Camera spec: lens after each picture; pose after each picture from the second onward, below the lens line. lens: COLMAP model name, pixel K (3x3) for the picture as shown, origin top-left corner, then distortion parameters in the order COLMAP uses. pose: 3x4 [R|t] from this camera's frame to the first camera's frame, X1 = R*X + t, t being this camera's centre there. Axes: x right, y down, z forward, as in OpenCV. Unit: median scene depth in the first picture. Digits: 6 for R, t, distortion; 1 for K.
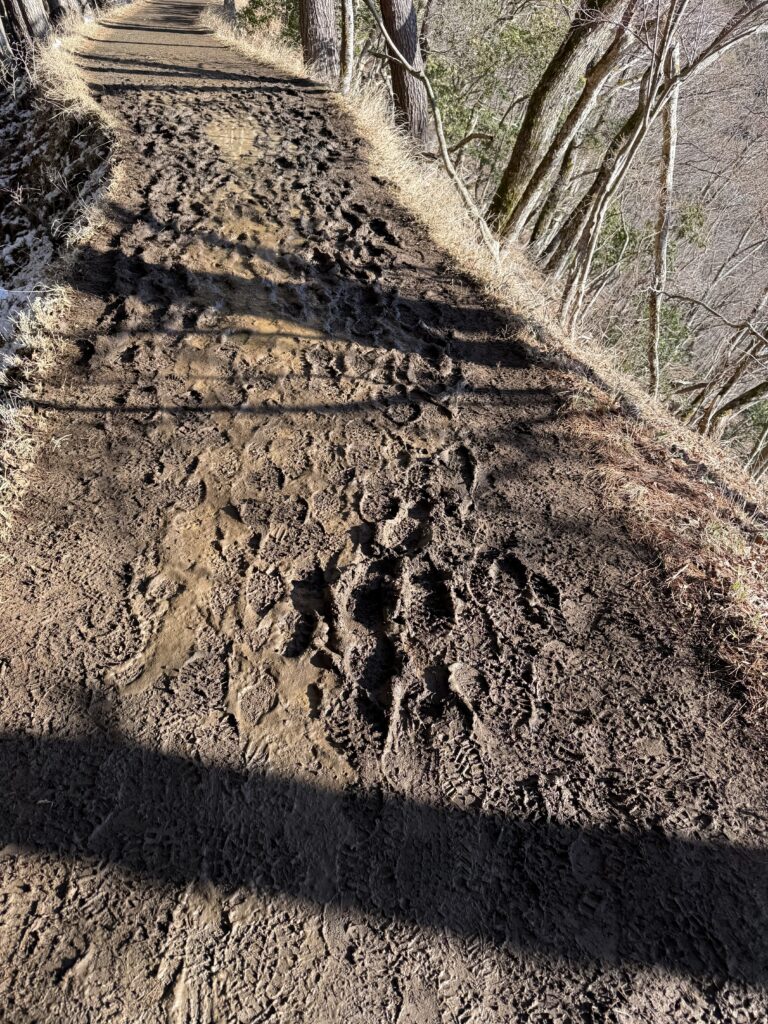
lens RADIAL K [[708.2, 0, 388.0], [0, 708.2, 510.5], [0, 0, 1]] dist [-0.002181, -0.007911]
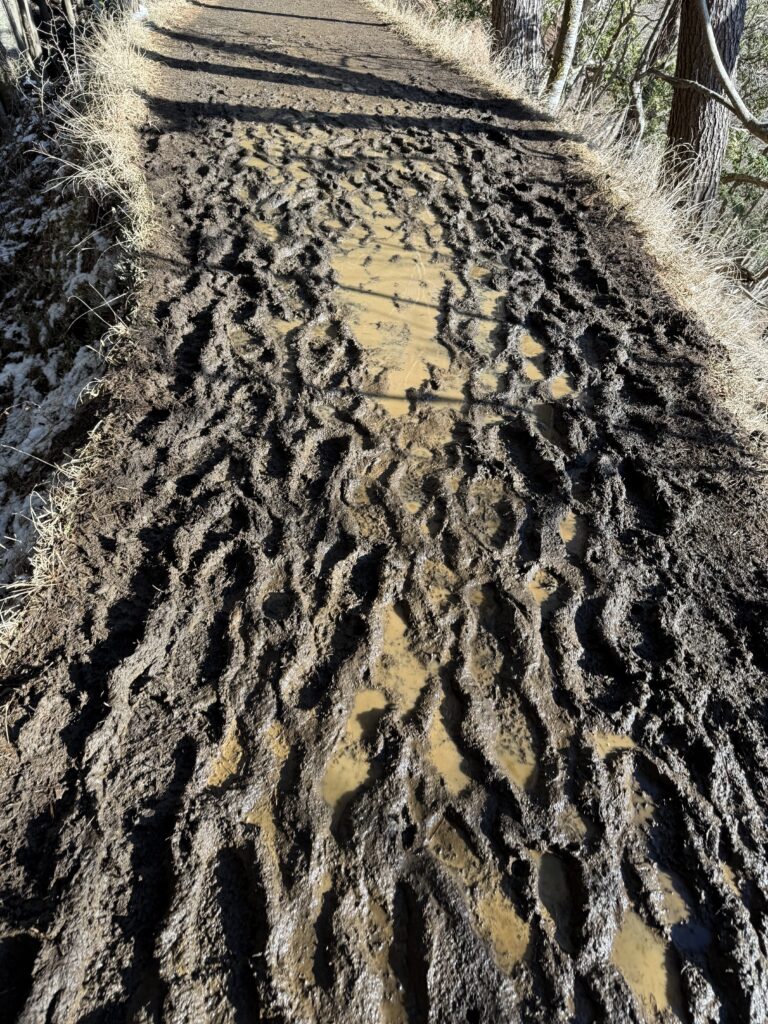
lens RADIAL K [[708.2, 0, 380.3], [0, 708.2, 514.0], [0, 0, 1]] dist [-0.002181, -0.007911]
pose [[0.982656, 0.134866, -0.127274, -0.121461], [-0.127826, 0.989858, 0.061987, -0.335863], [0.134343, -0.044643, 0.989929, 0.443909]]
